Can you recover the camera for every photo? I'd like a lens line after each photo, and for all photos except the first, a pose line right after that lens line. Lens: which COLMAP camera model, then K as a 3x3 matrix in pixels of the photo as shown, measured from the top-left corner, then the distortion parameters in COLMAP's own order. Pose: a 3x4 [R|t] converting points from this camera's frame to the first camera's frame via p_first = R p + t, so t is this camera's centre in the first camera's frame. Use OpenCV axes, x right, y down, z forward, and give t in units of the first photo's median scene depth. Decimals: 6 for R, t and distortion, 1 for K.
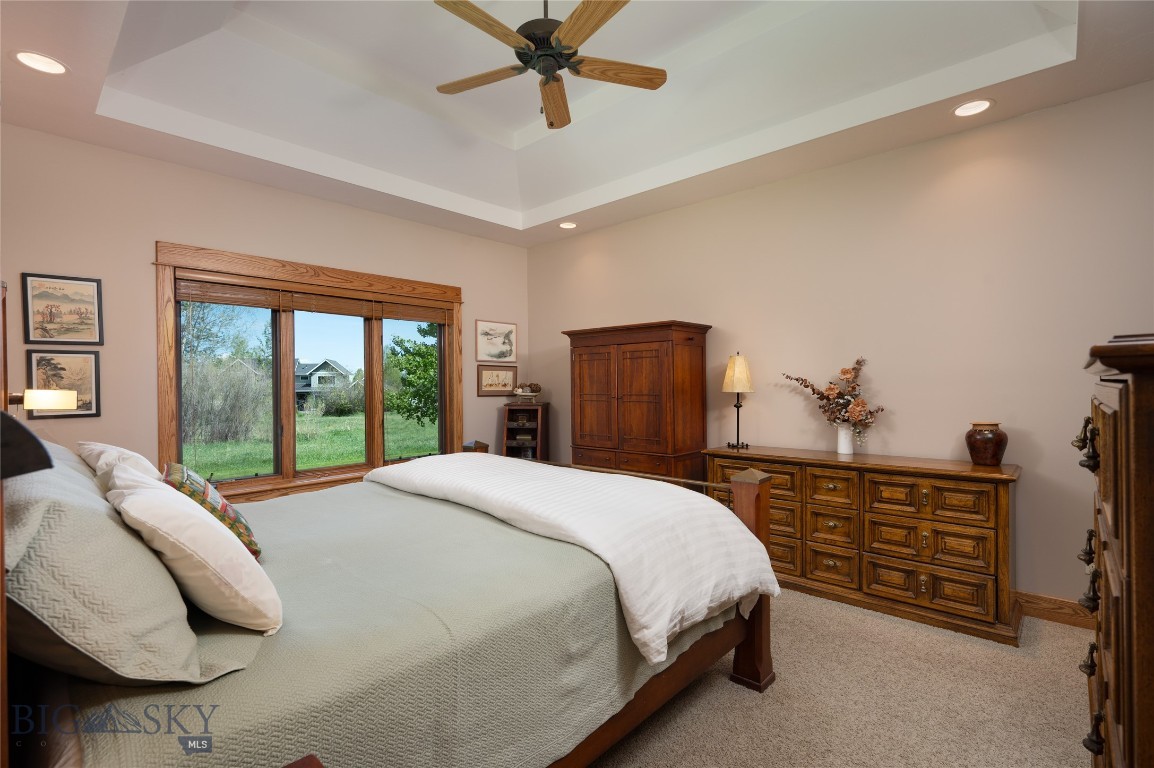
lens RADIAL K [[529.1, 0, 580.2], [0, 529.1, 381.8], [0, 0, 1]] dist [-0.022644, -0.000067]
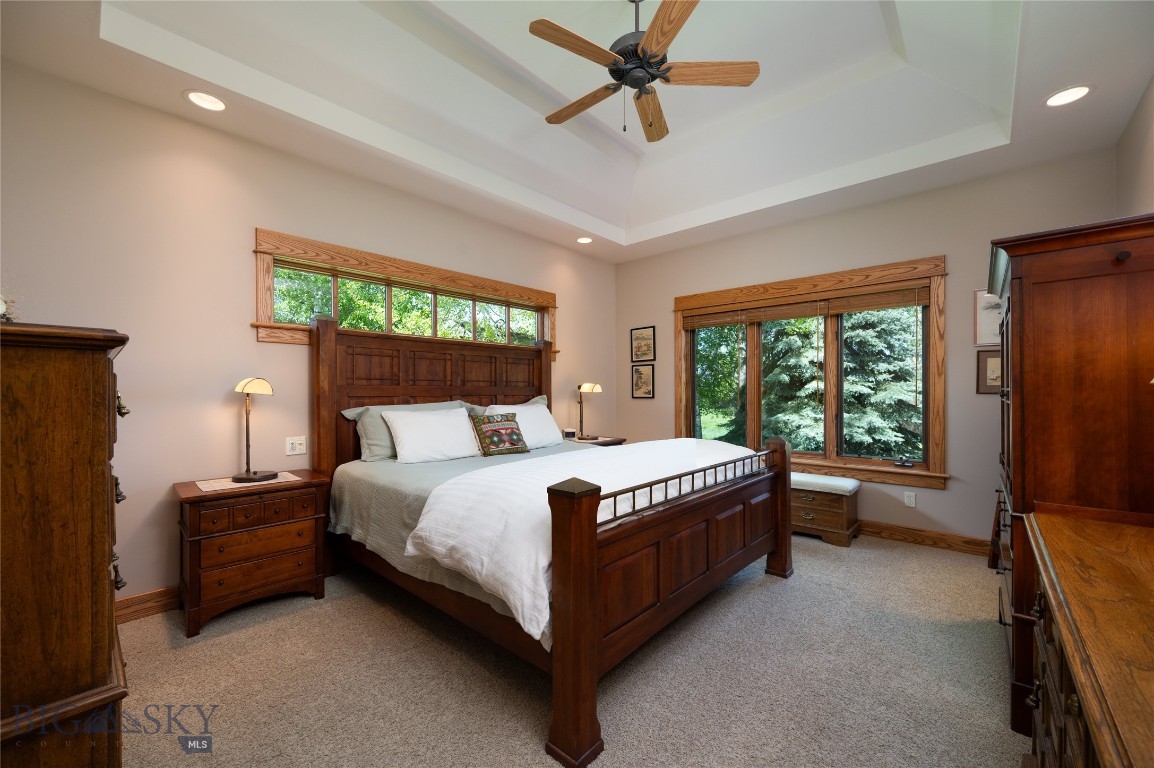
lens RADIAL K [[448.6, 0, 581.6], [0, 448.6, 392.2], [0, 0, 1]] dist [-0.000356, -0.000167]
pose [[0.013900, 0.015435, -0.999784, 0.707011], [0.012390, 0.999801, 0.015608, 0.015274], [0.999827, -0.012604, 0.013706, 0.716707]]
